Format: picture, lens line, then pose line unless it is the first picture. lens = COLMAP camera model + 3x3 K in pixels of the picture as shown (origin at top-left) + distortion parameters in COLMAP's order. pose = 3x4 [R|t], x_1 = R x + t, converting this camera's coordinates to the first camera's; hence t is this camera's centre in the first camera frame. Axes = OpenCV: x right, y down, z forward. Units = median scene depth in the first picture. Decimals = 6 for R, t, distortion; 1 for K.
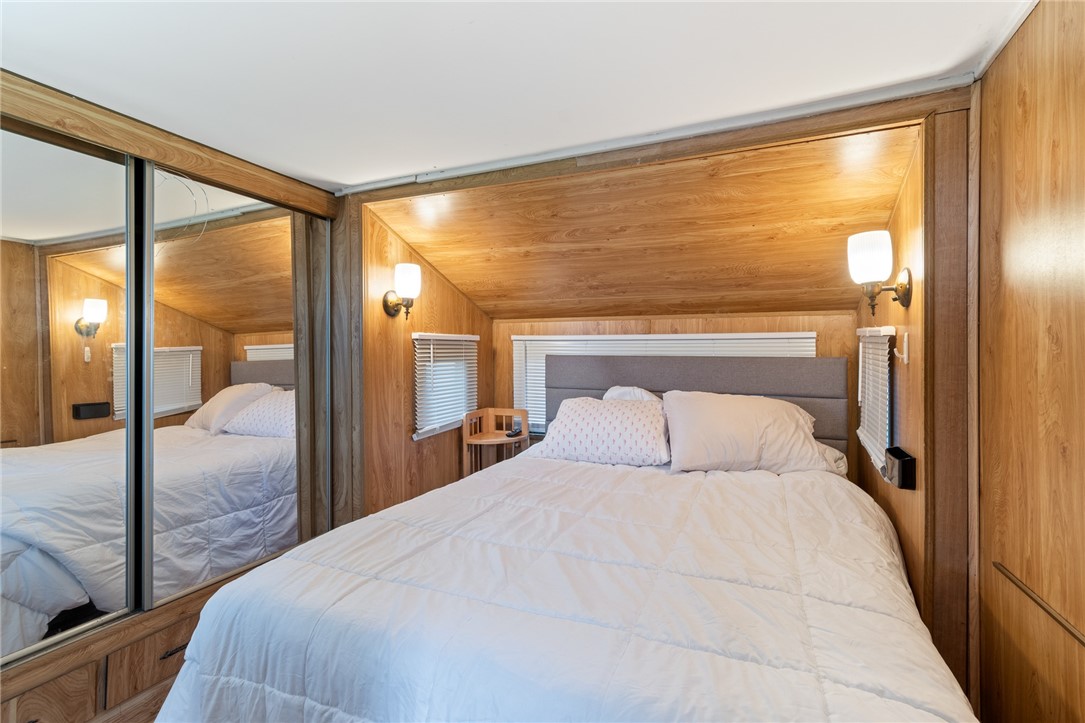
lens RADIAL K [[480.1, 0, 548.8], [0, 480.1, 354.3], [0, 0, 1]] dist [0.003220, -0.000113]
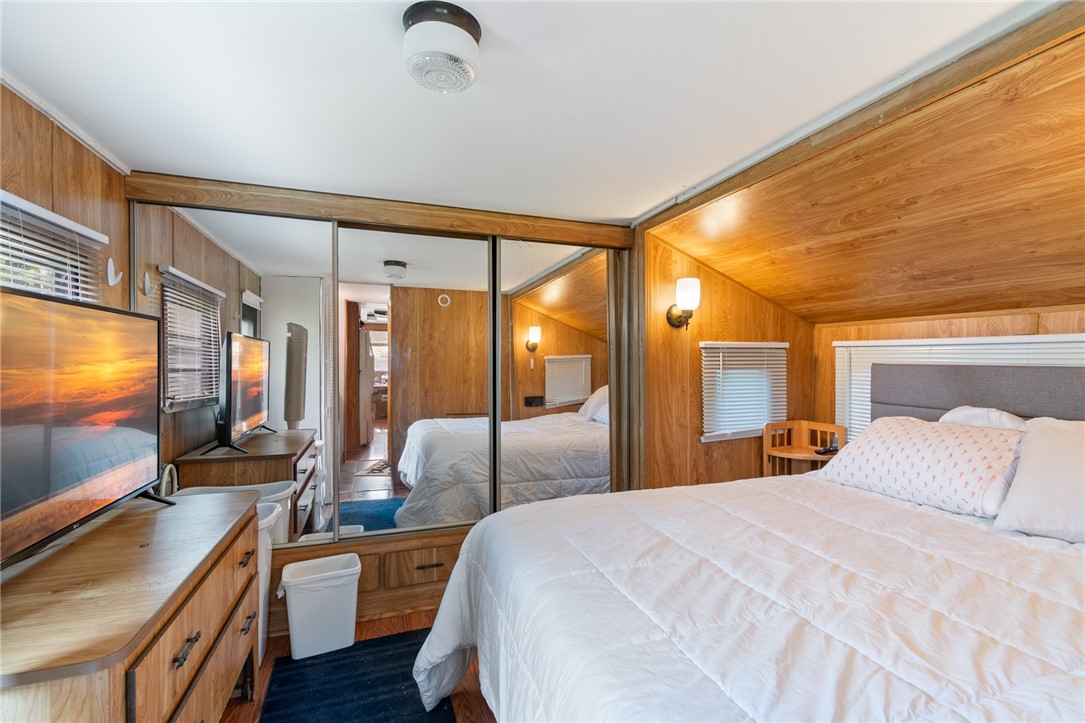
lens RADIAL K [[480.1, 0, 581.0], [0, 480.1, 377.1], [0, 0, 1]] dist [0.003220, -0.000113]
pose [[0.705215, 0.027808, -0.708448, 0.306113], [-0.005243, 0.999408, 0.034010, -0.001318], [0.708974, -0.020270, 0.704943, 0.063503]]
